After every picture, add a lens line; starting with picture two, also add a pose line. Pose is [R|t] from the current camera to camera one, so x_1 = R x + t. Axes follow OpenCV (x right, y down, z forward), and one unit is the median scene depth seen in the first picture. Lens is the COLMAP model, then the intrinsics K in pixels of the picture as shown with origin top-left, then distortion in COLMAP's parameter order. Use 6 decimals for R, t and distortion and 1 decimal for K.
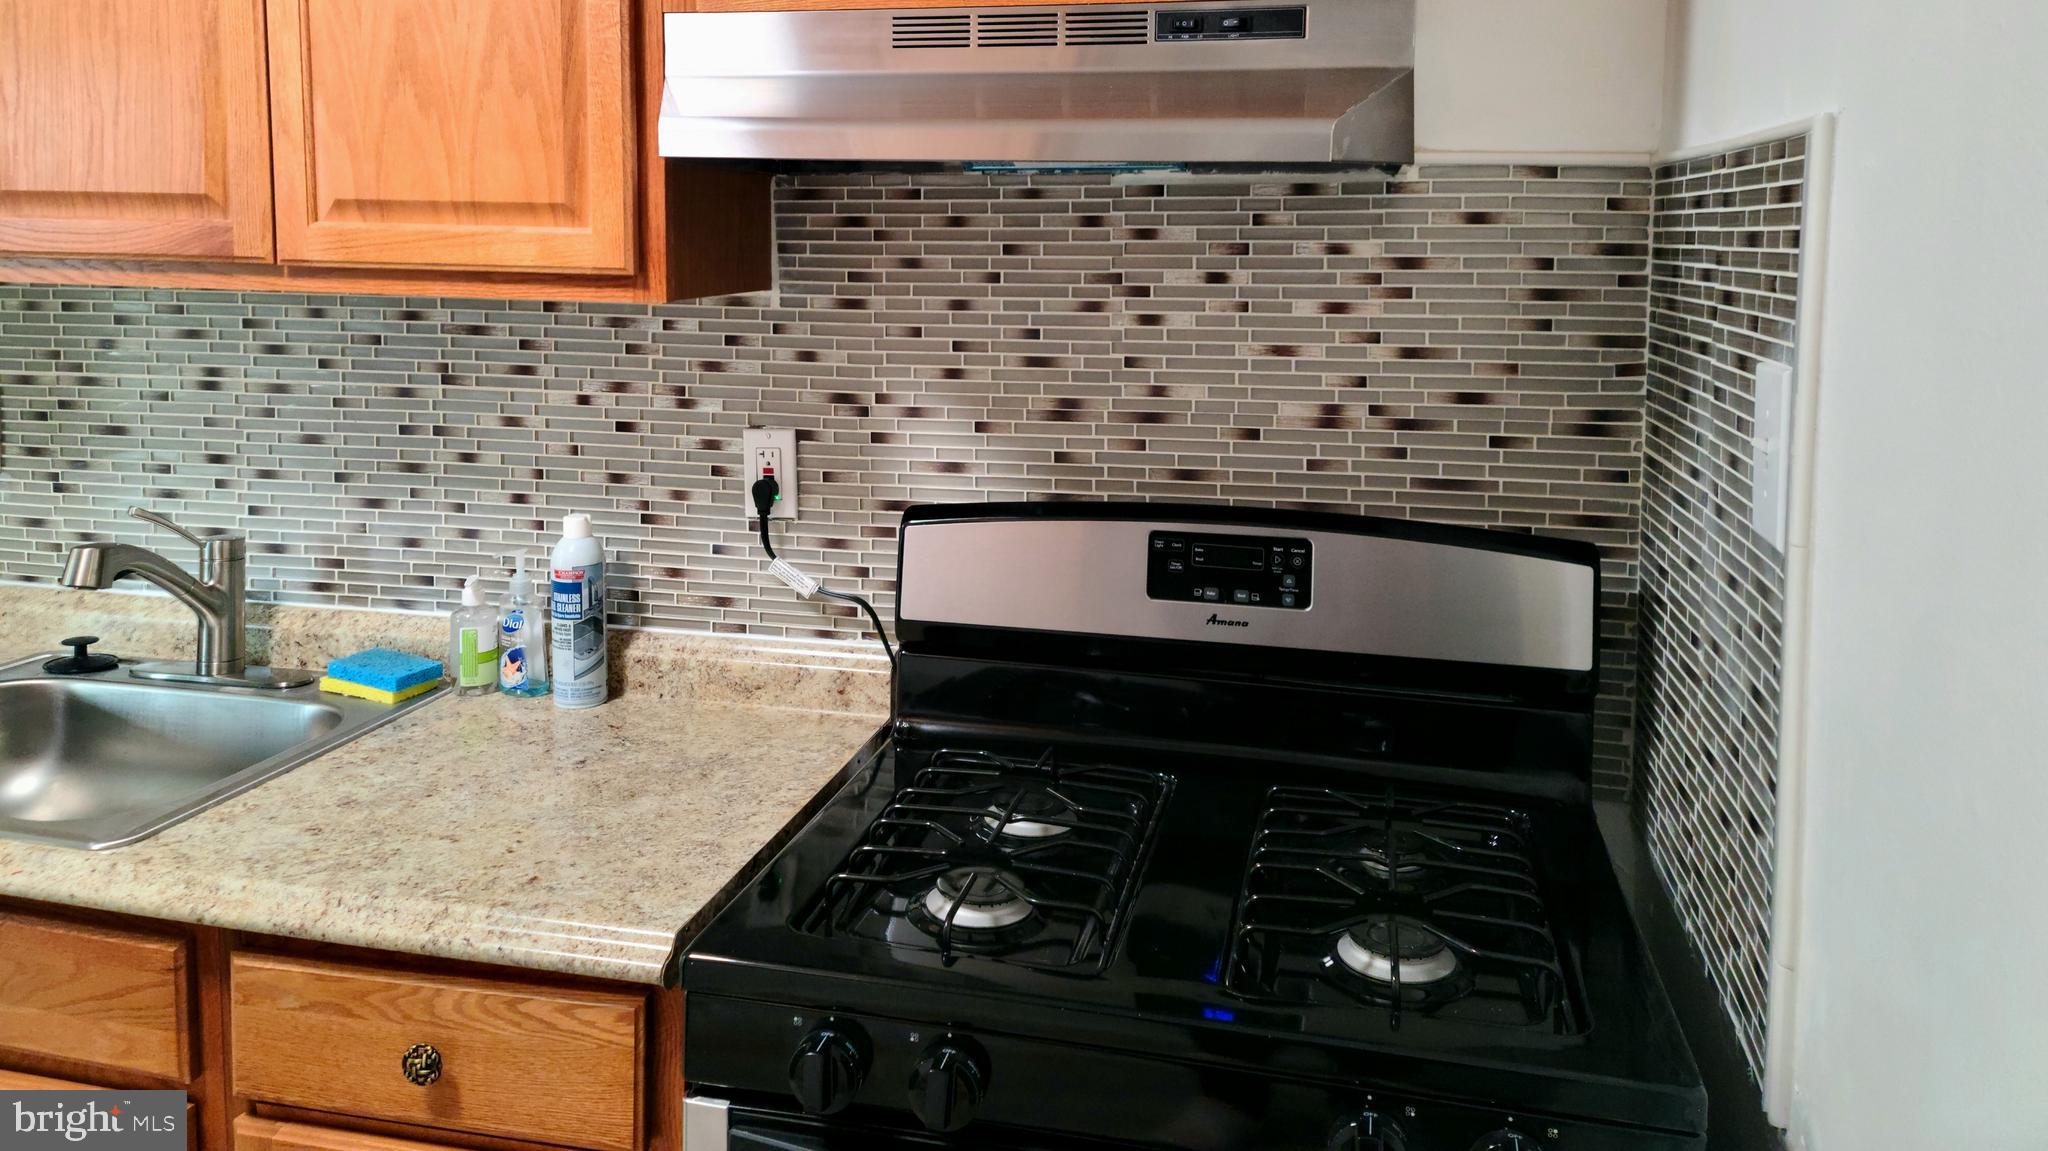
lens RADIAL K [[1495.7, 0, 1034.2], [0, 1495.7, 344.4], [0, 0, 1]] dist [0.043650, -0.004525]
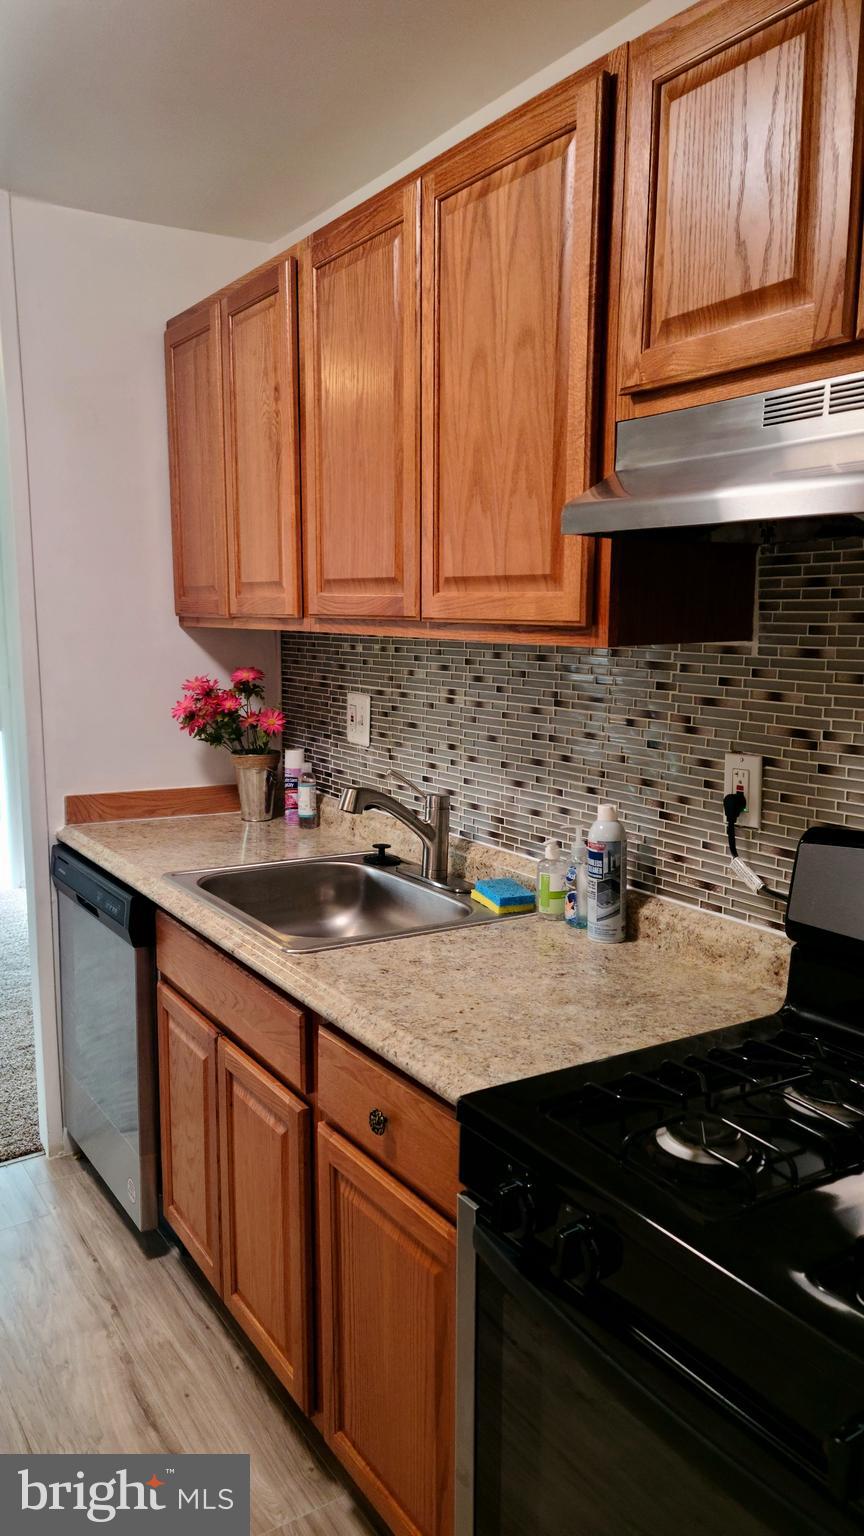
lens RADIAL K [[1121.8, 0, 379.2], [0, 1121.8, 798.2], [0, 0, 1]] dist [0.043650, -0.004525]
pose [[0.690753, 0.109333, -0.714777, 0.285432], [-0.045326, 0.993106, 0.108104, 0.005265], [0.721669, -0.042275, 0.690947, 0.135529]]
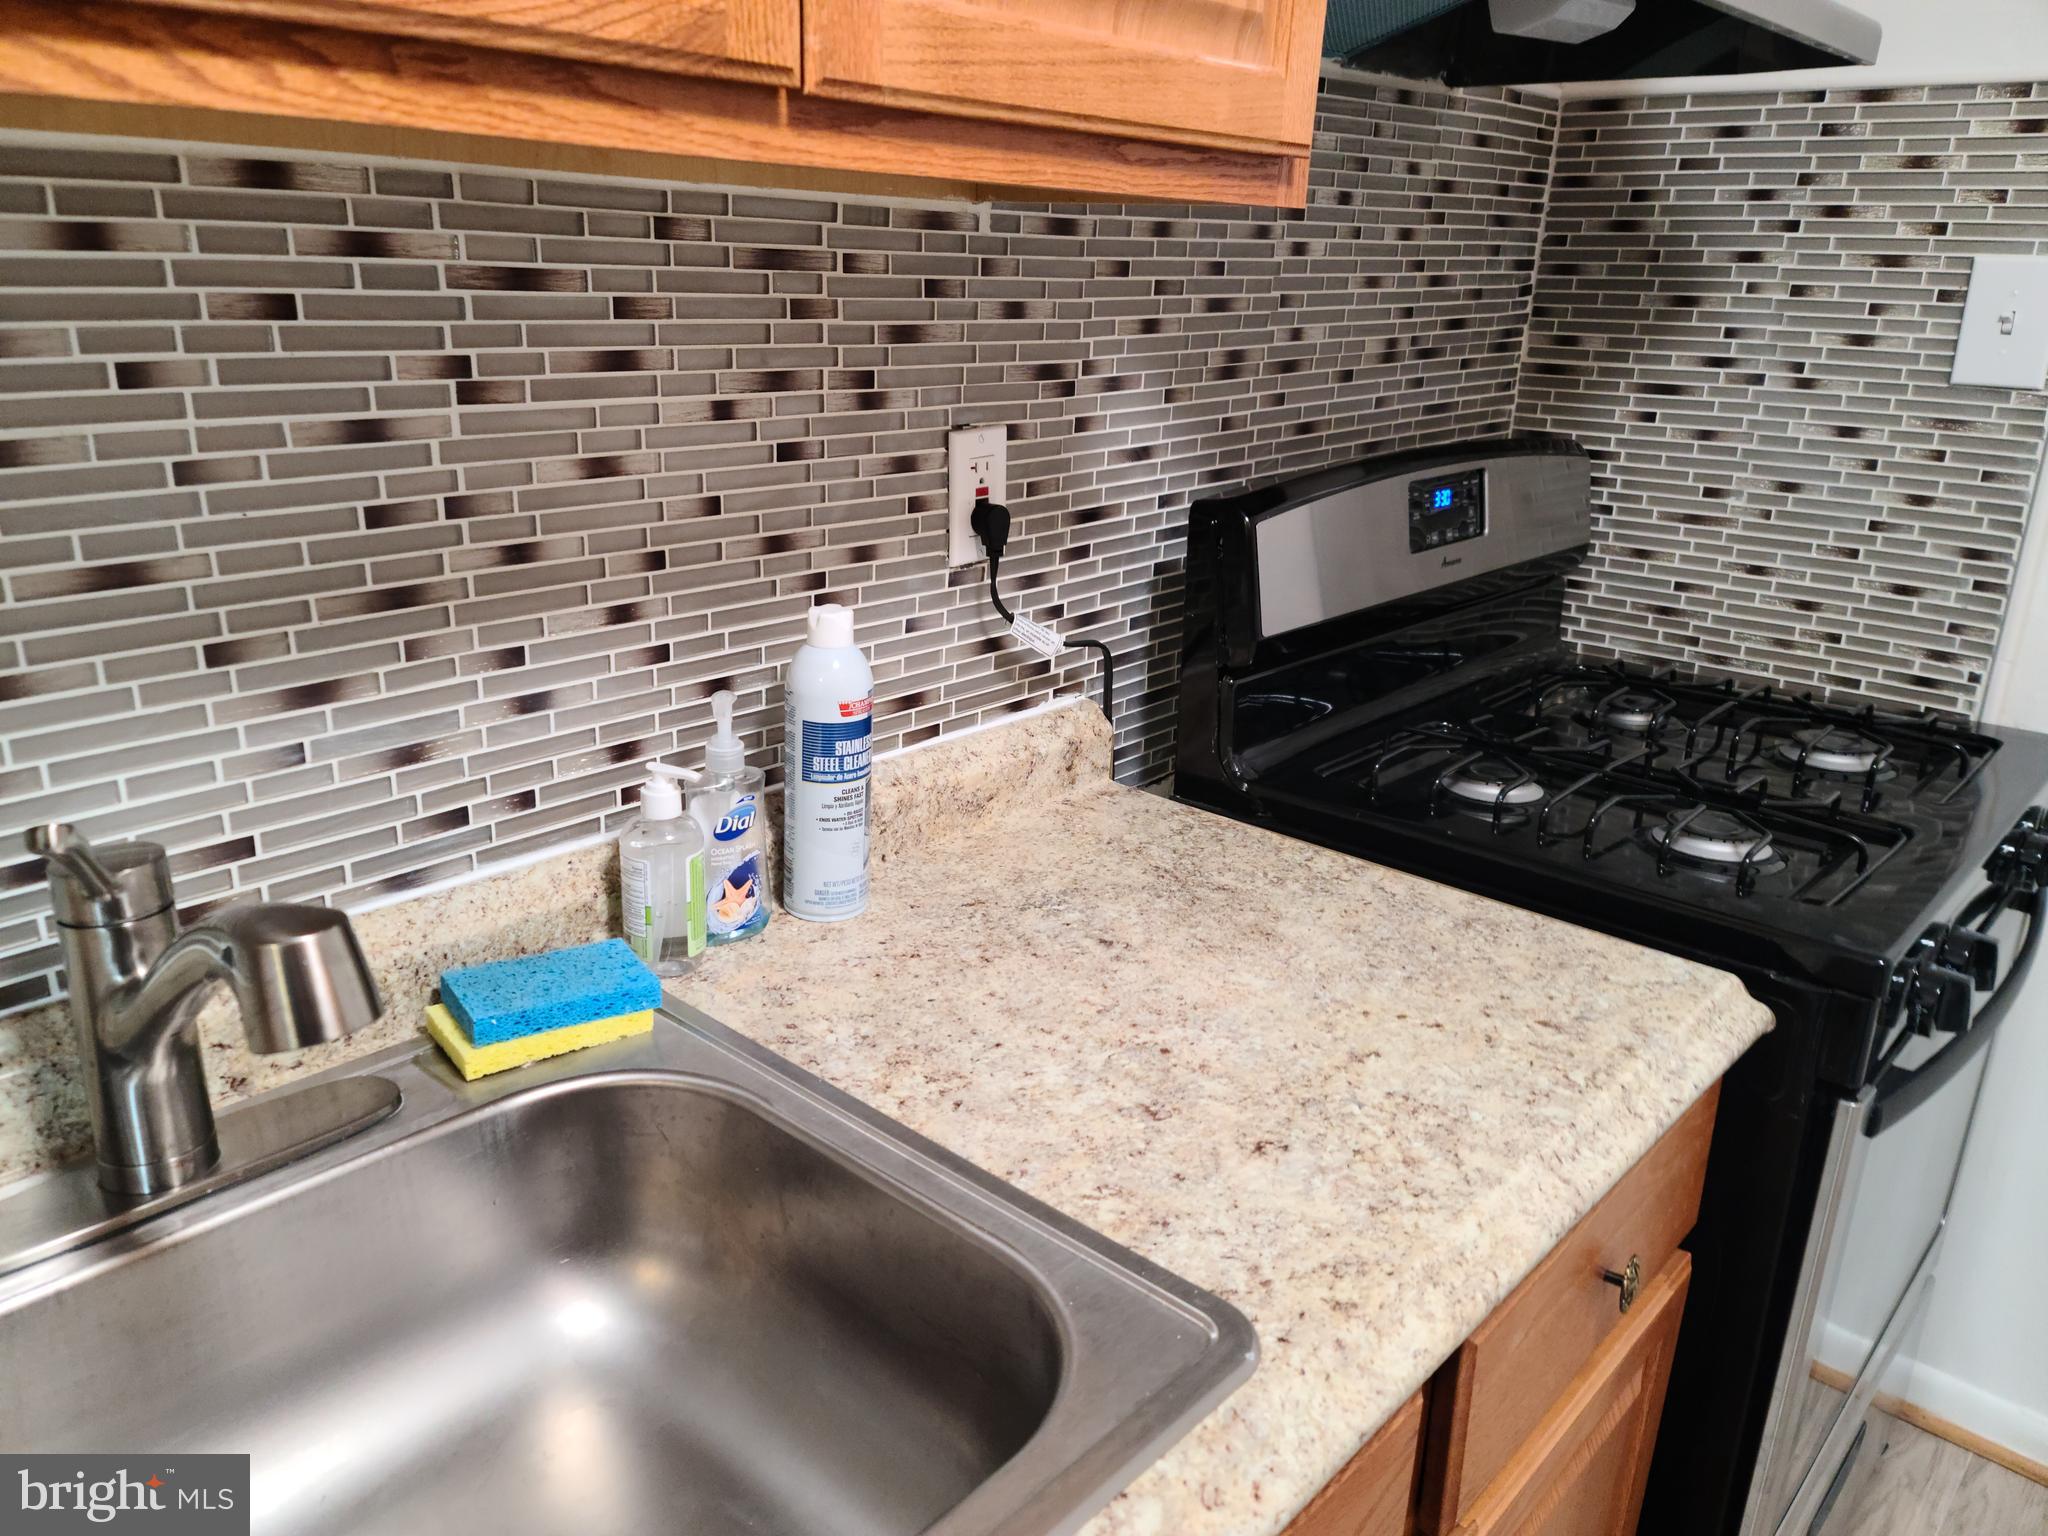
lens RADIAL K [[1482.7, 0, 1013.0], [0, 1482.7, 765.8], [0, 0, 1]] dist [0.064905, -0.059813]
pose [[0.499391, -0.281170, 0.819483, -0.753452], [0.042603, 0.952699, 0.300915, 0.001225], [-0.865329, -0.115361, 0.487748, 0.646306]]
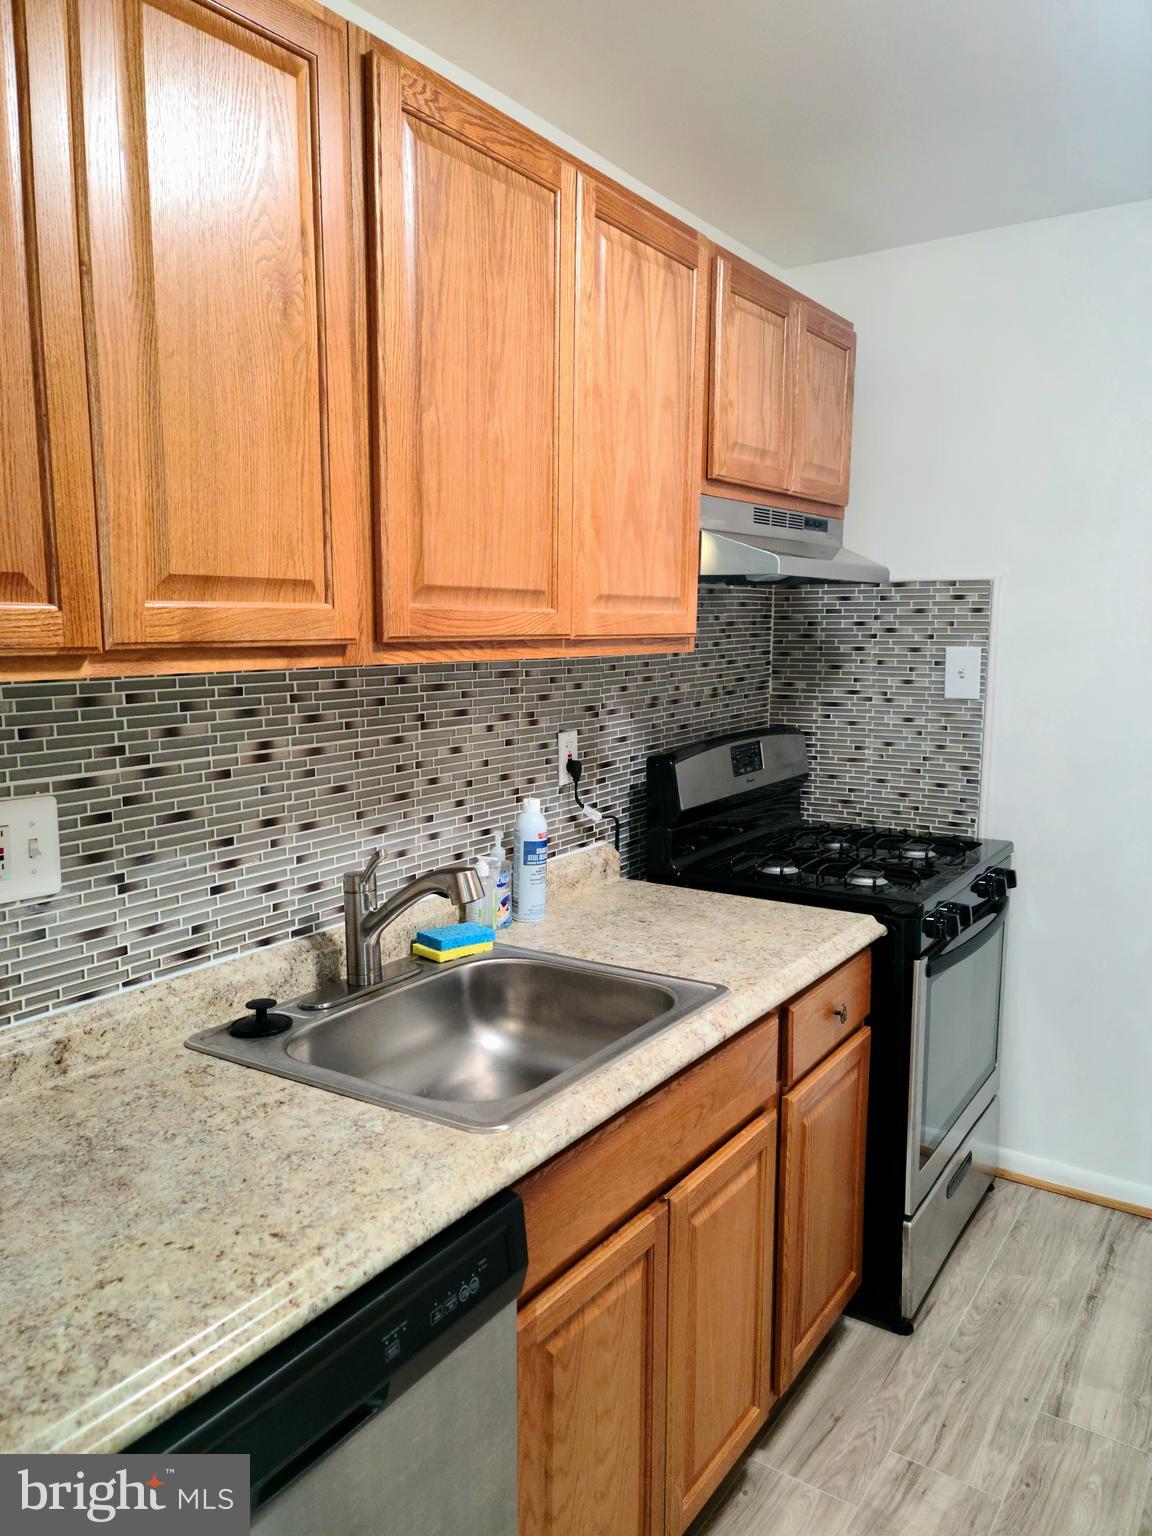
lens RADIAL K [[1112.0, 0, 576.0], [0, 1112.0, 768.0], [0, 0, 1]] dist [0.064905, -0.059813]
pose [[0.364434, -0.137681, 0.920995, -1.330353], [0.074386, 0.990154, 0.118585, -0.049981], [-0.928254, 0.025292, 0.371087, 0.528071]]
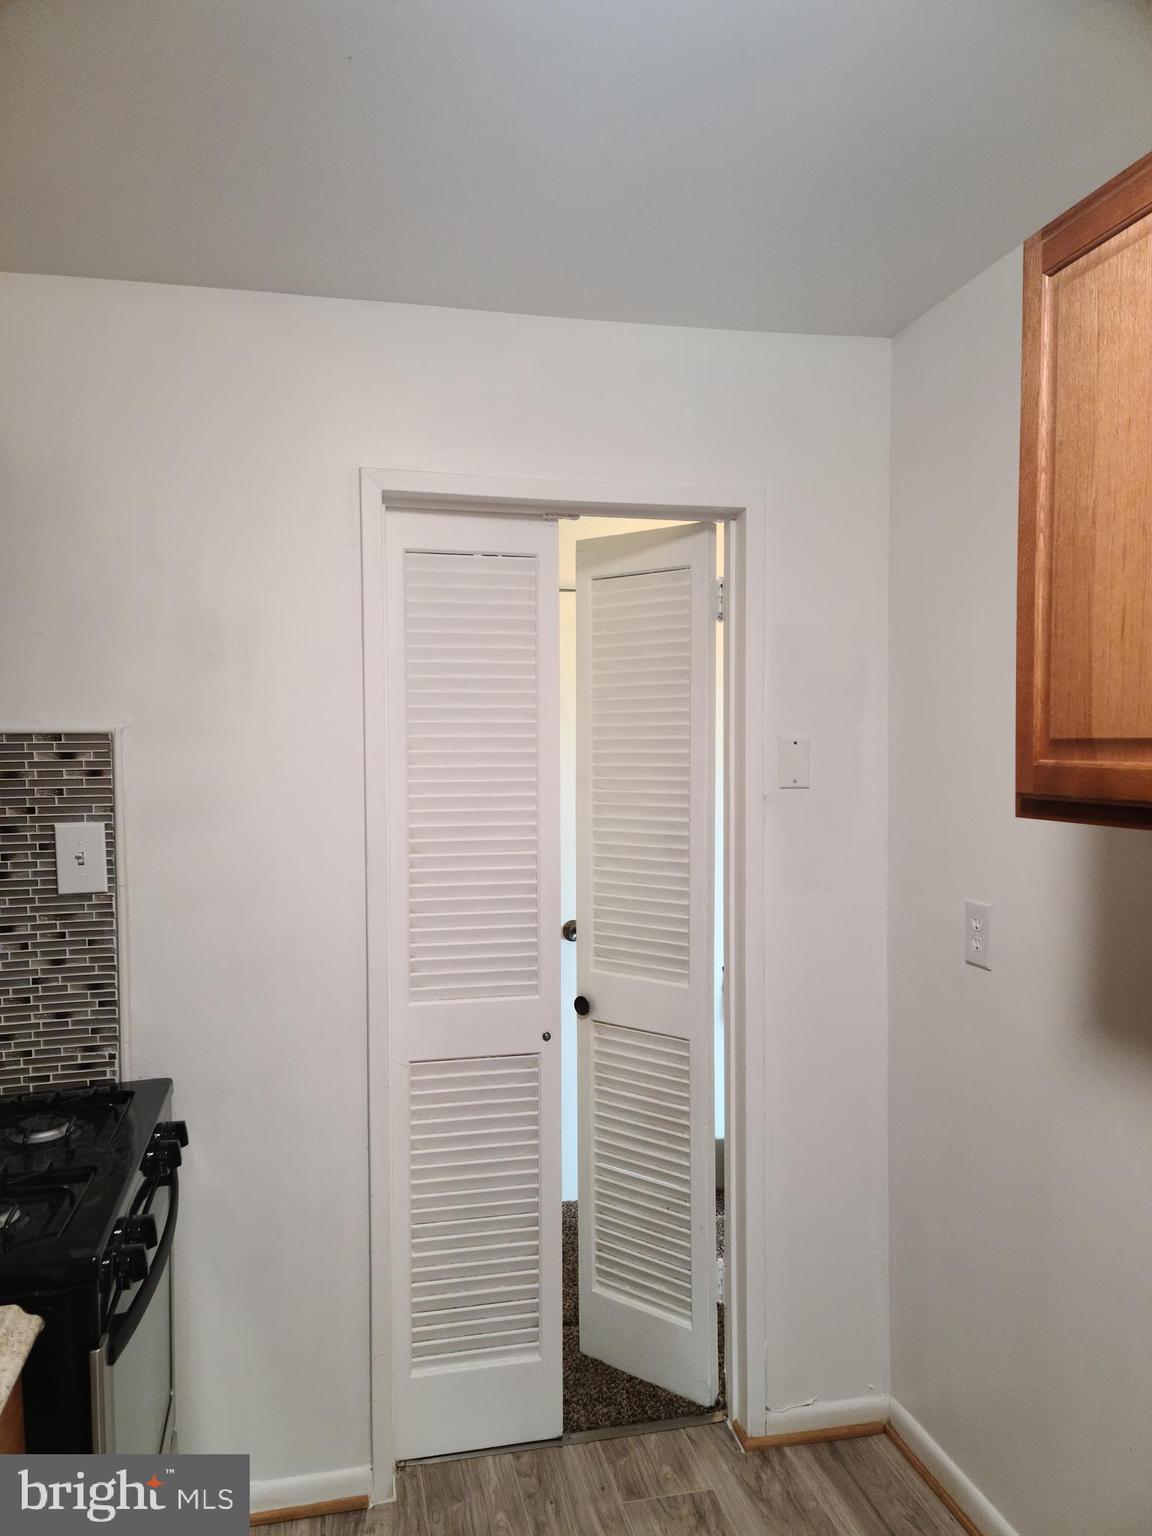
lens RADIAL K [[1112.0, 0, 576.0], [0, 1112.0, 768.0], [0, 0, 1]] dist [0.064905, -0.059813]
pose [[-0.434828, -0.037644, 0.899726, -0.941579], [0.072499, 0.994419, 0.076644, -0.099550], [-0.897590, 0.098556, -0.429672, 0.634048]]
